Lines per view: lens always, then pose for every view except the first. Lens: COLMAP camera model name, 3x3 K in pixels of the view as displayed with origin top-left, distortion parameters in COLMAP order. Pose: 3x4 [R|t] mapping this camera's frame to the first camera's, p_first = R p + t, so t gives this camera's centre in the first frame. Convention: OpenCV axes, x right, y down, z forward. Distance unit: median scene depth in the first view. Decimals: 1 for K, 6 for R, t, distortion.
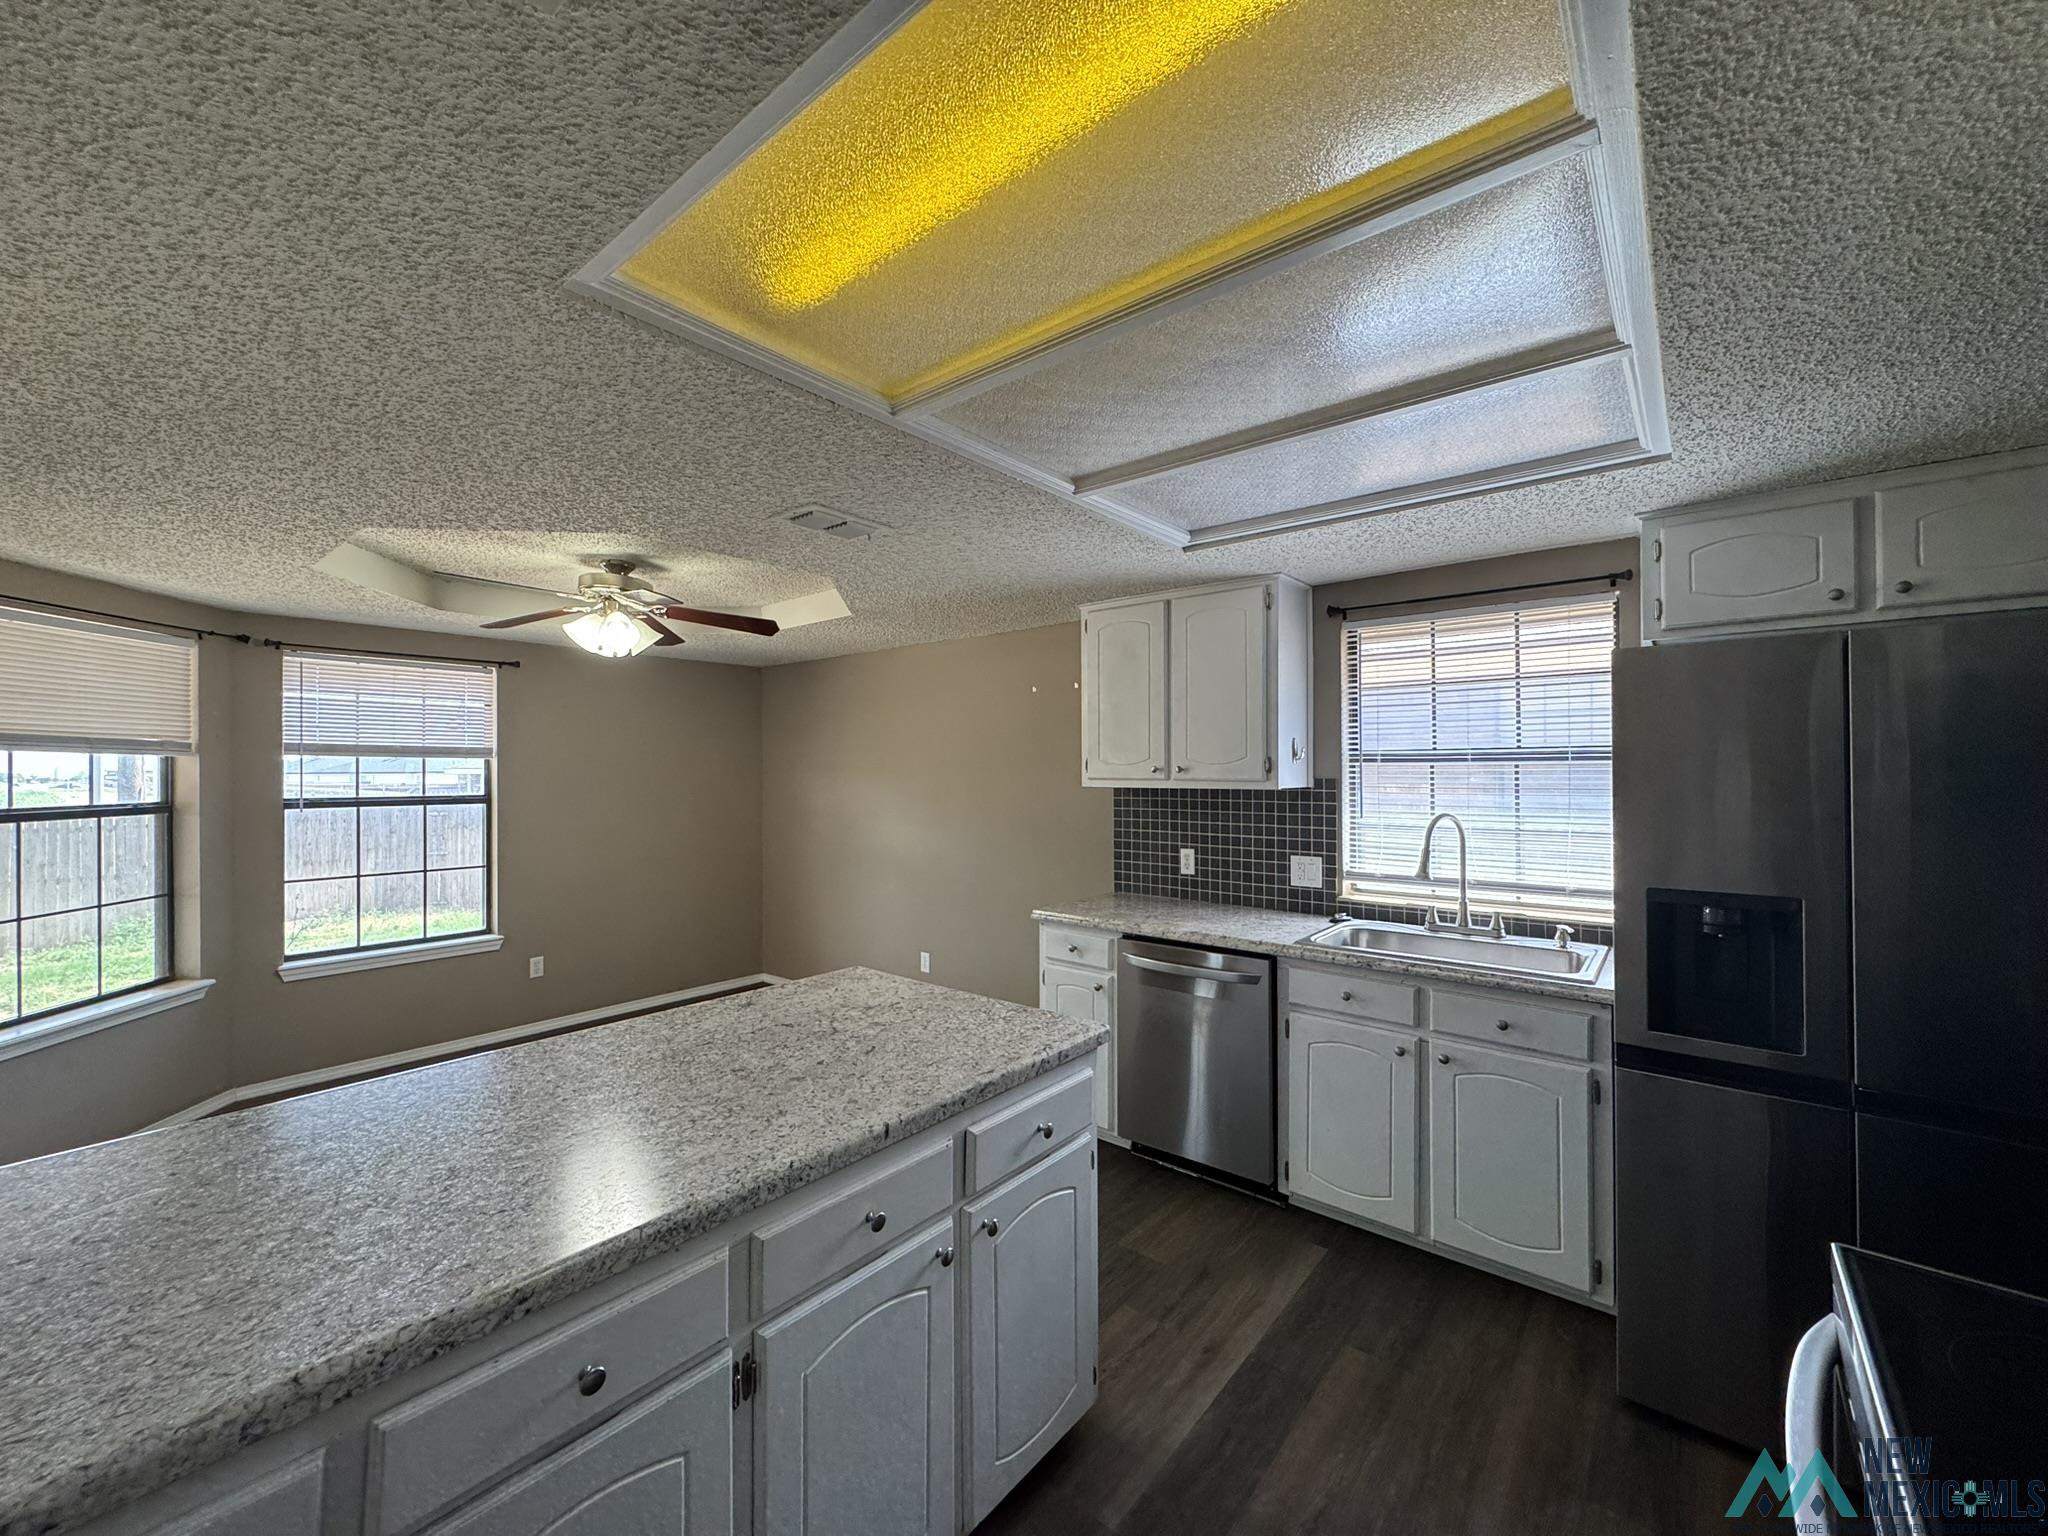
lens RADIAL K [[814.6, 0, 1023.3], [0, 814.6, 766.7], [0, 0, 1]] dist [-0.002024, 0.000485]
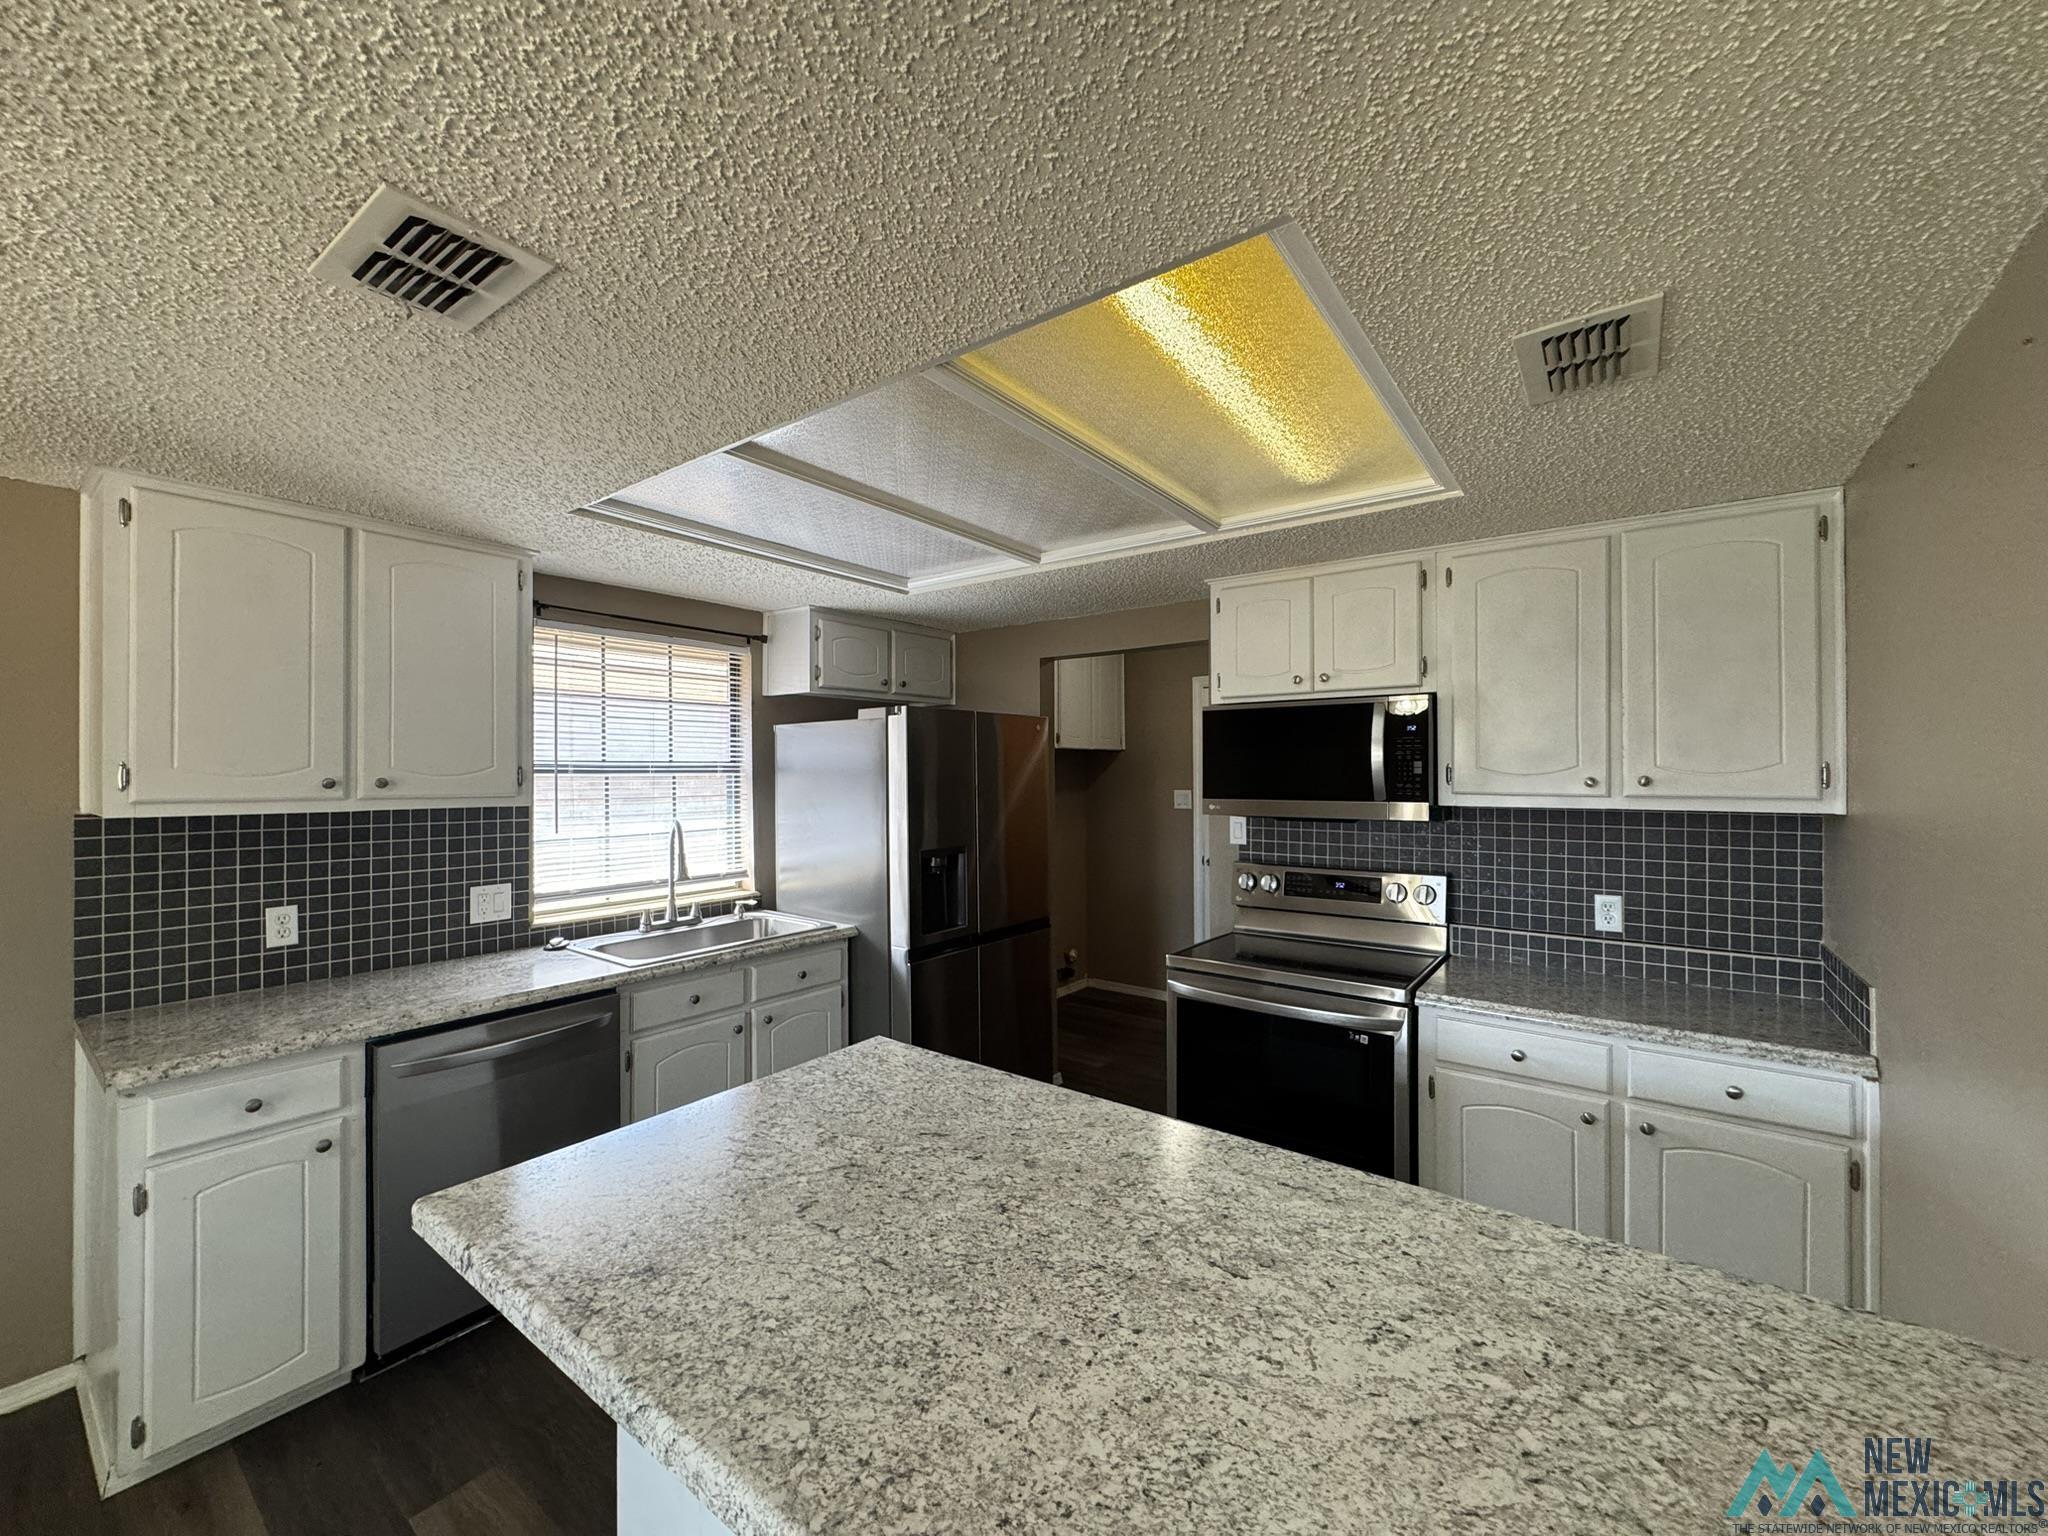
lens RADIAL K [[814.6, 0, 1023.3], [0, 814.6, 766.7], [0, 0, 1]] dist [-0.002024, 0.000485]
pose [[-0.049753, 0.009514, 0.998716, -0.518994], [-0.001129, 0.999953, -0.009582, -0.004610], [-0.998761, -0.001604, -0.049740, 0.493105]]
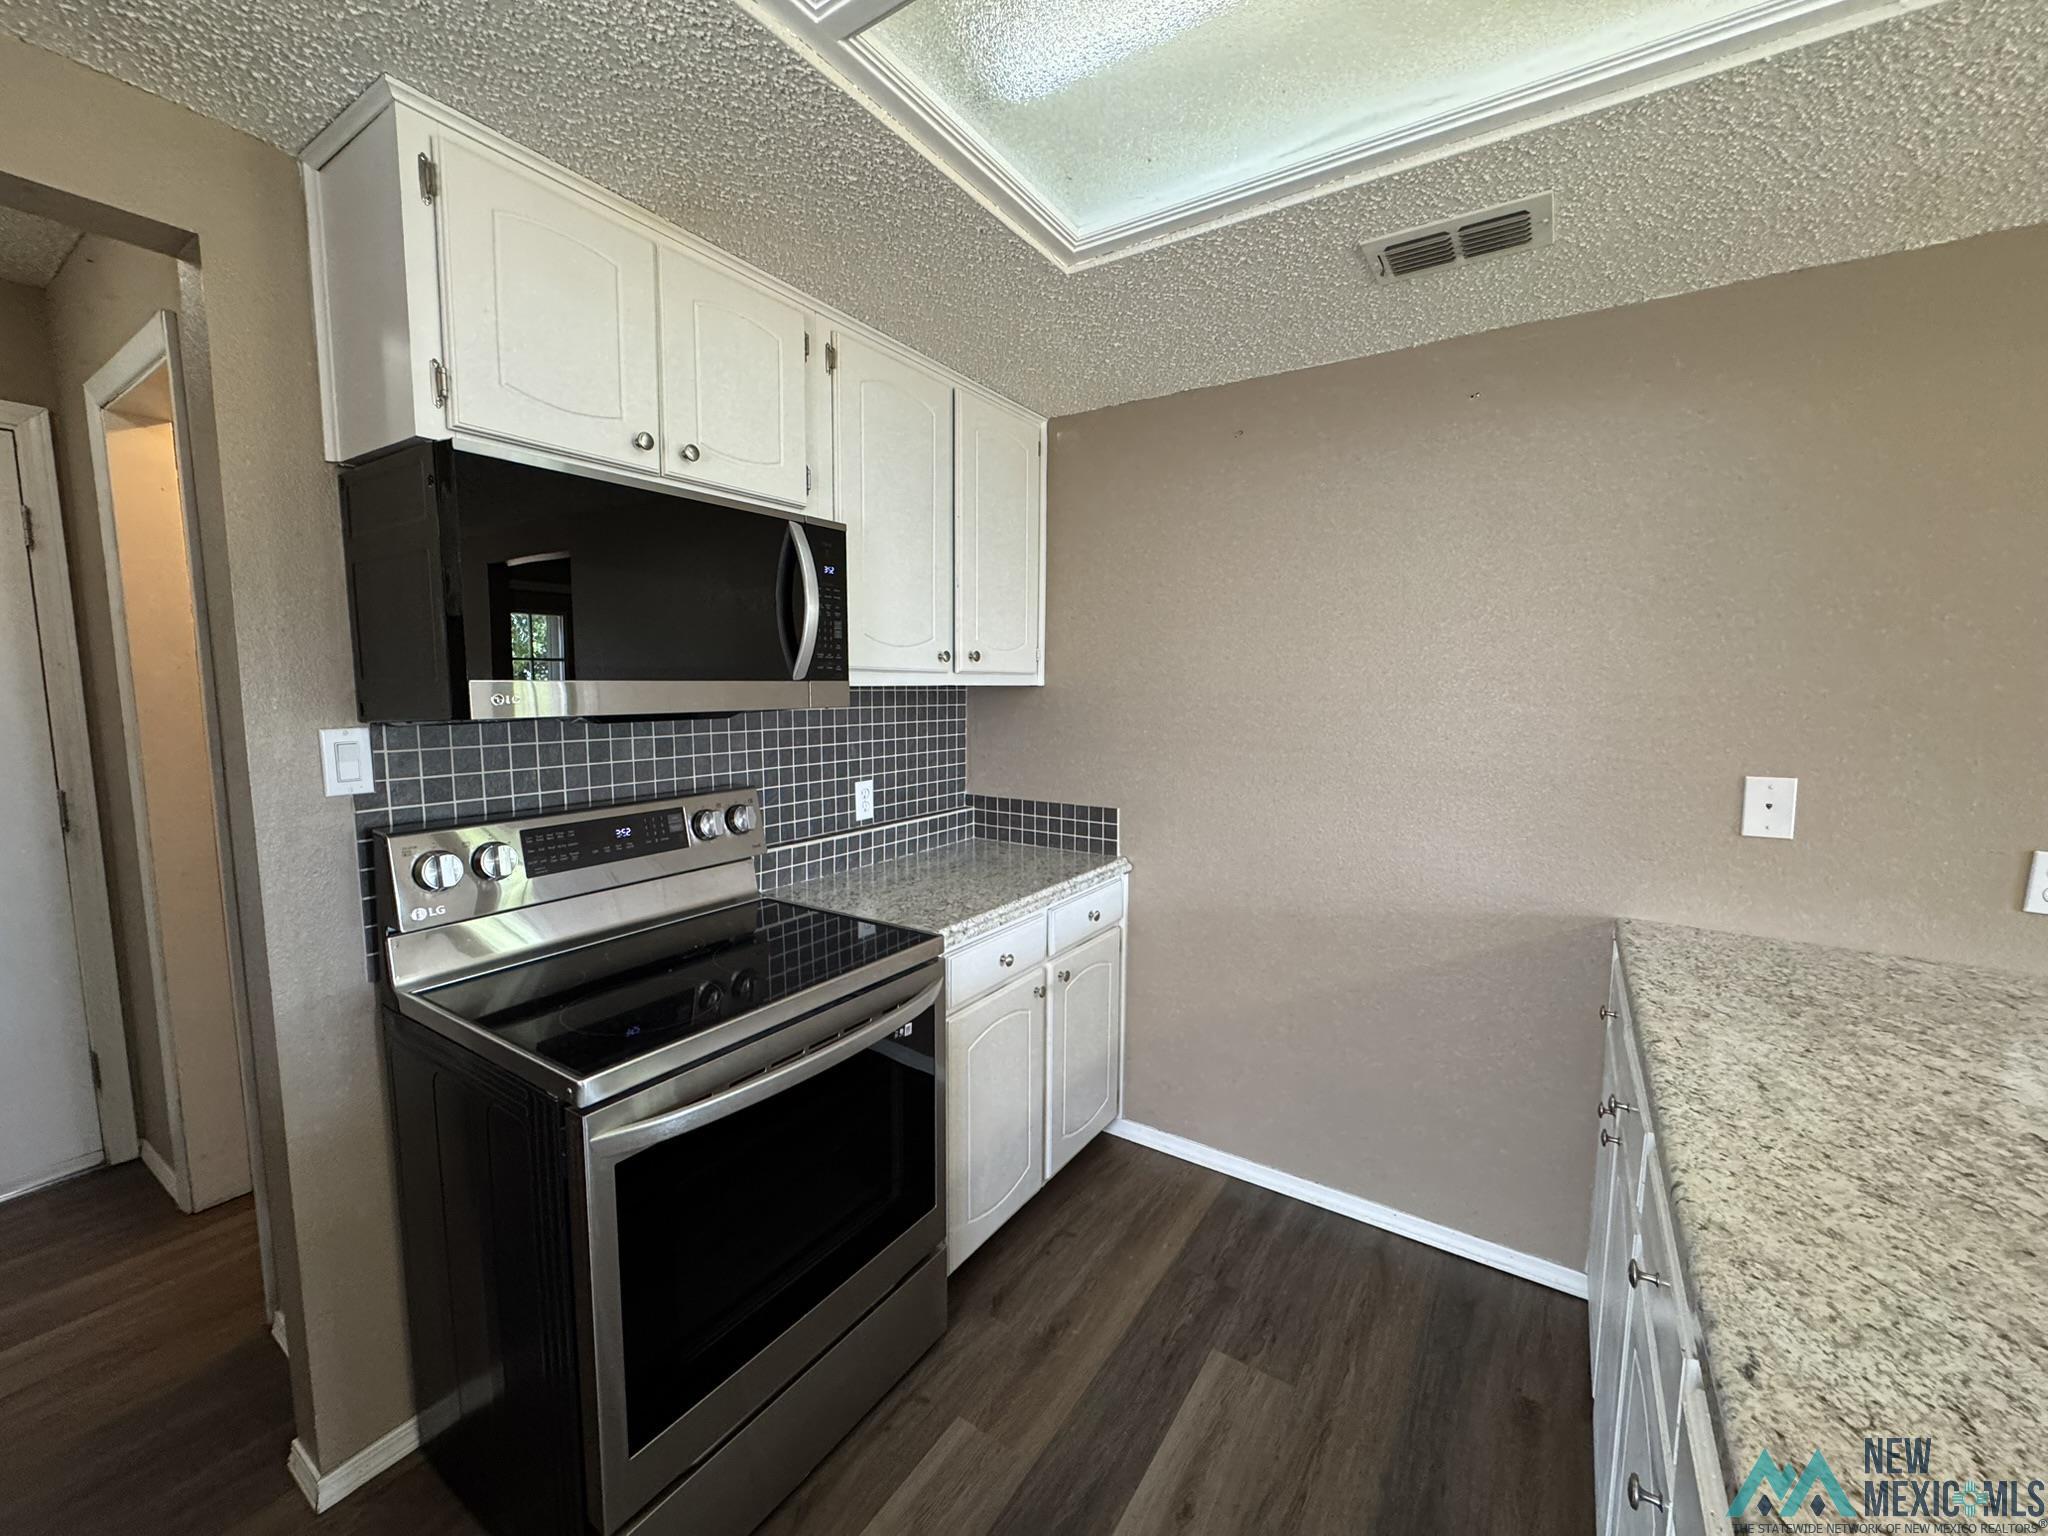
lens RADIAL K [[814.6, 0, 1023.3], [0, 814.6, 766.7], [0, 0, 1]] dist [-0.002024, 0.000485]
pose [[-0.994231, 0.008399, -0.106933, 0.163774], [-0.002557, 0.994790, 0.101911, 0.022624], [0.107232, 0.101596, -0.989030, 0.629033]]
